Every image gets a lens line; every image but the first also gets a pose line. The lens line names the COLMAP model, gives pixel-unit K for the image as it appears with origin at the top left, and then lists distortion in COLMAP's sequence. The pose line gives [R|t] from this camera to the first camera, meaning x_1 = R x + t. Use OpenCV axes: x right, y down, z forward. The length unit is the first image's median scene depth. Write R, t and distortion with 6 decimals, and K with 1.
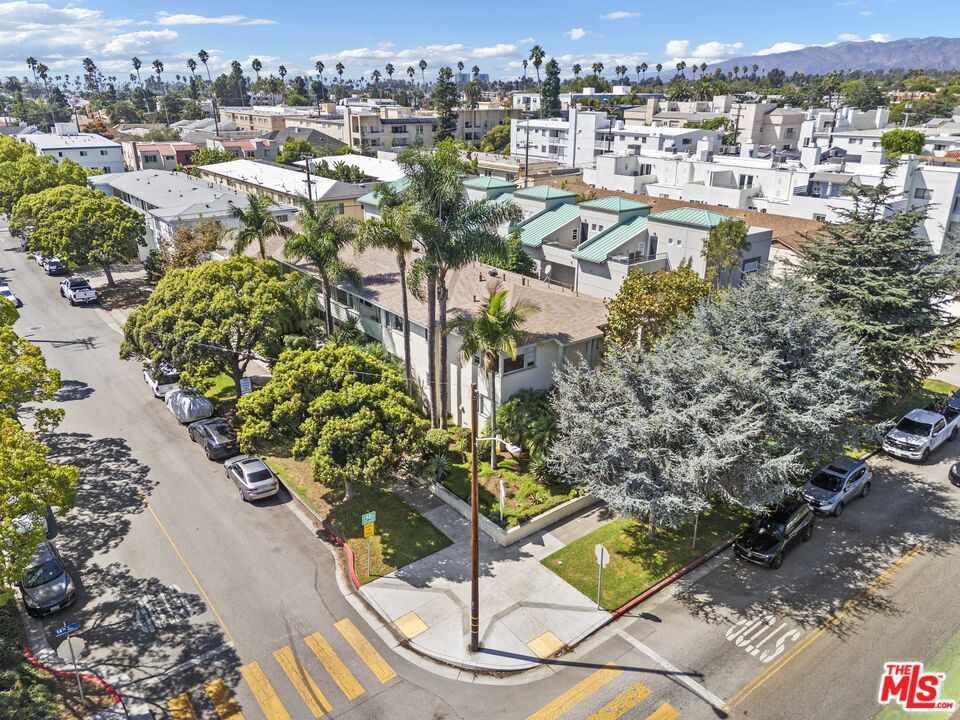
lens RADIAL K [[698.6, 0, 480.0], [0, 698.6, 360.0], [0, 0, 1]] dist [0.022775, -0.004287]
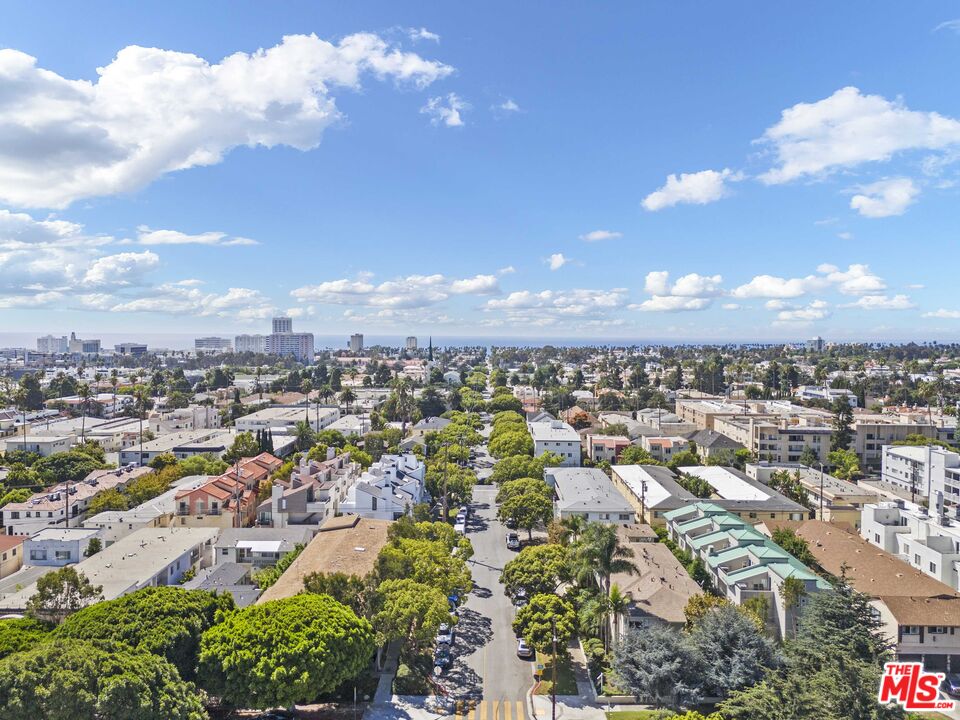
lens RADIAL K [[698.6, 0, 480.0], [0, 698.6, 360.0], [0, 0, 1]] dist [0.022775, -0.004287]
pose [[0.778967, 0.015793, -0.626867, 0.881237], [-0.229949, 0.937236, -0.262130, -0.071083], [0.583382, 0.348338, 0.733707, -0.983994]]
